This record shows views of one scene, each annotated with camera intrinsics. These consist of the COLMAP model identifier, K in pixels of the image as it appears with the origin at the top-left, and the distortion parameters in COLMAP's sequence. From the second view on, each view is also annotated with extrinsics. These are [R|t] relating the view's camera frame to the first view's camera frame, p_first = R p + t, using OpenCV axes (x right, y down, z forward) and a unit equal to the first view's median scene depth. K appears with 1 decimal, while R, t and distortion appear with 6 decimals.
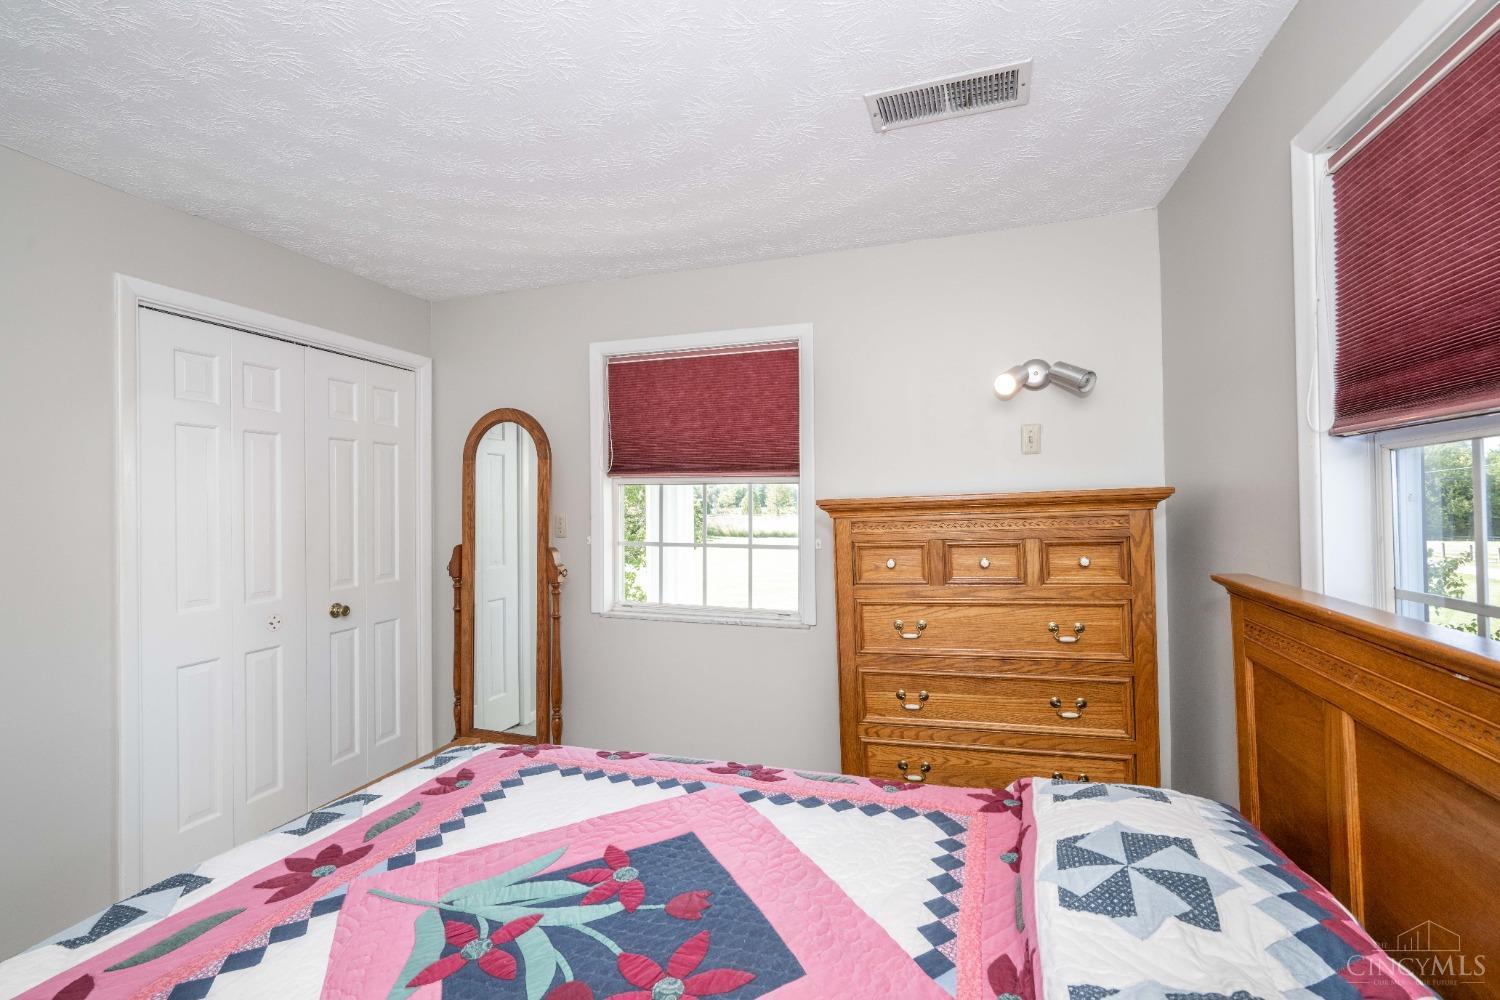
lens RADIAL K [[668.6, 0, 750.0], [0, 668.6, 500.0], [0, 0, 1]] dist [0.000585, -0.000192]
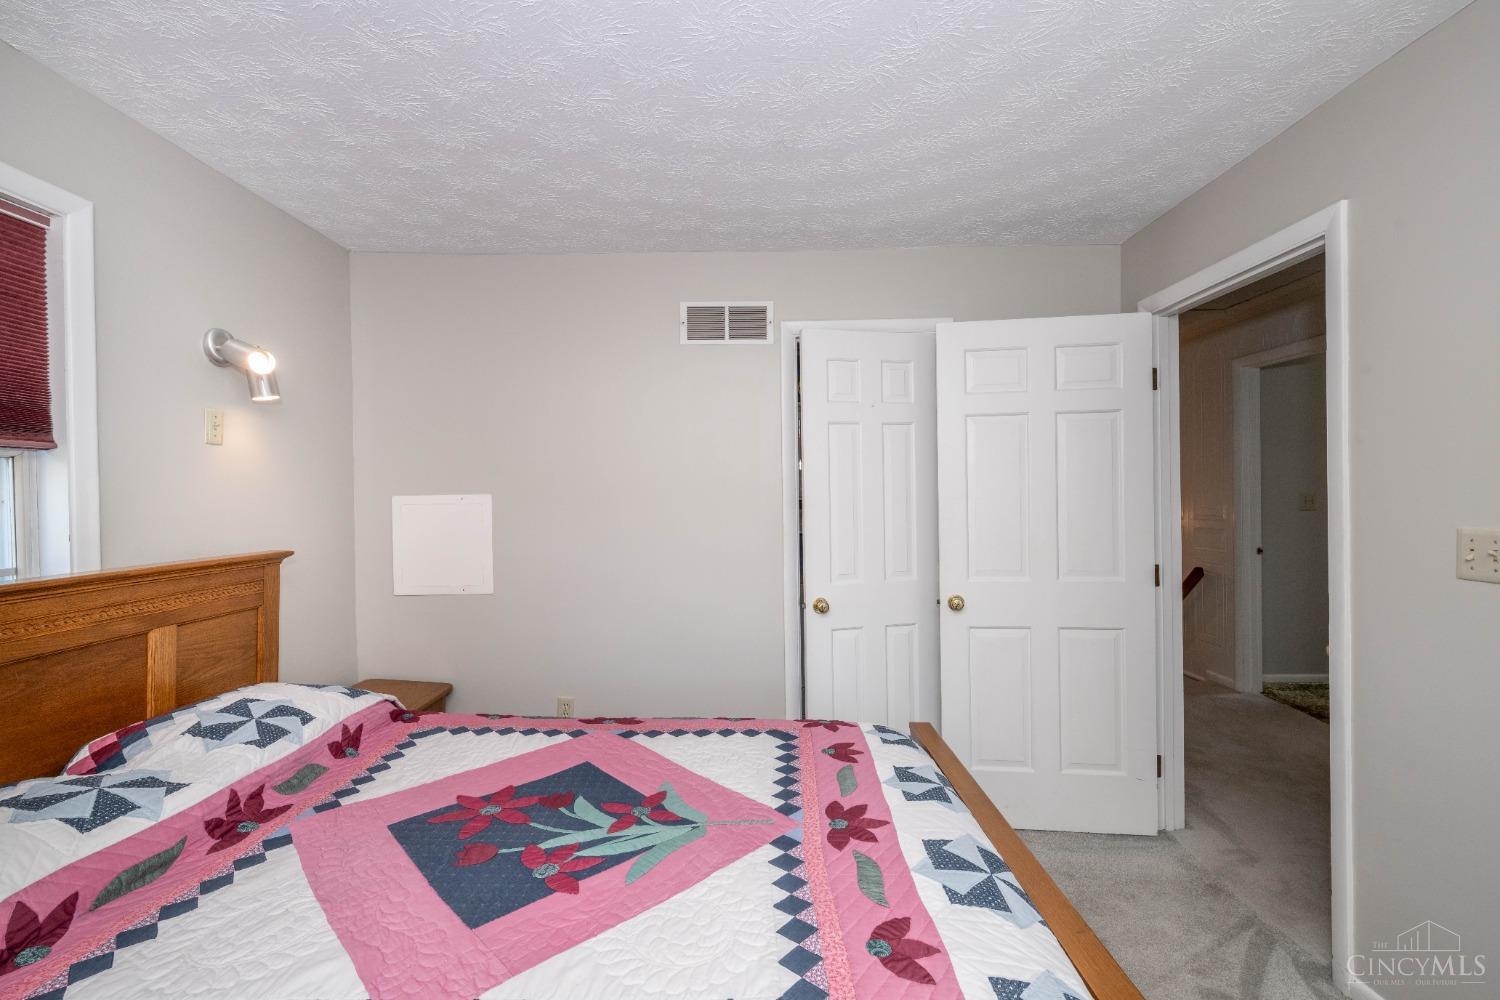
lens RADIAL K [[668.6, 0, 750.0], [0, 668.6, 500.0], [0, 0, 1]] dist [0.000585, -0.000192]
pose [[-0.955964, 0.022369, -0.292631, -0.190773], [0.020877, 0.999748, 0.008222, 0.018246], [0.292741, 0.001751, -0.956190, 1.952349]]
